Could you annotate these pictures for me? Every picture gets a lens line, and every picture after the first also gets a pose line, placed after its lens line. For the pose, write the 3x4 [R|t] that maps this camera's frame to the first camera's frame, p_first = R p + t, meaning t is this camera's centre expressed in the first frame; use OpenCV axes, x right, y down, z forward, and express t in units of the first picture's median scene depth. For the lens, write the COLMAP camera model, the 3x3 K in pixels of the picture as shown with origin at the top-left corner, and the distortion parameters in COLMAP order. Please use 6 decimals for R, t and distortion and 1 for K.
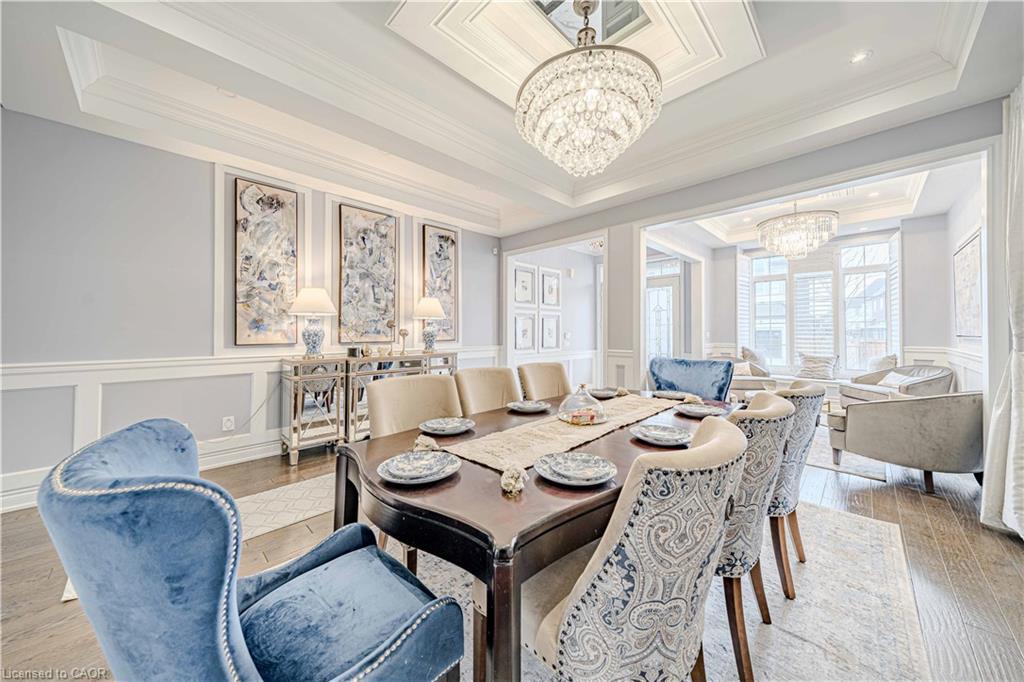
lens RADIAL K [[358.1, 0, 509.5], [0, 358.1, 331.0], [0, 0, 1]] dist [0.010012, -0.000680]
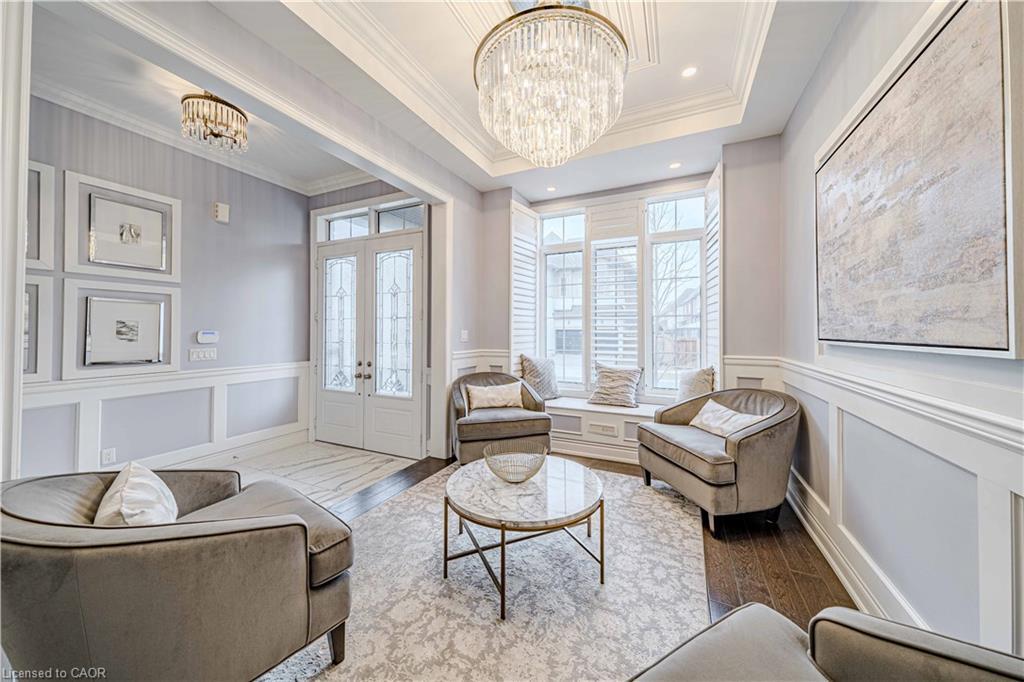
lens RADIAL K [[358.1, 0, 511.3], [0, 358.1, 336.2], [0, 0, 1]] dist [0.010012, -0.000680]
pose [[0.941676, -0.001237, 0.336518, 0.455553], [-0.005165, 0.999822, 0.018127, 0.000828], [-0.336480, -0.018808, 0.941503, 0.458495]]
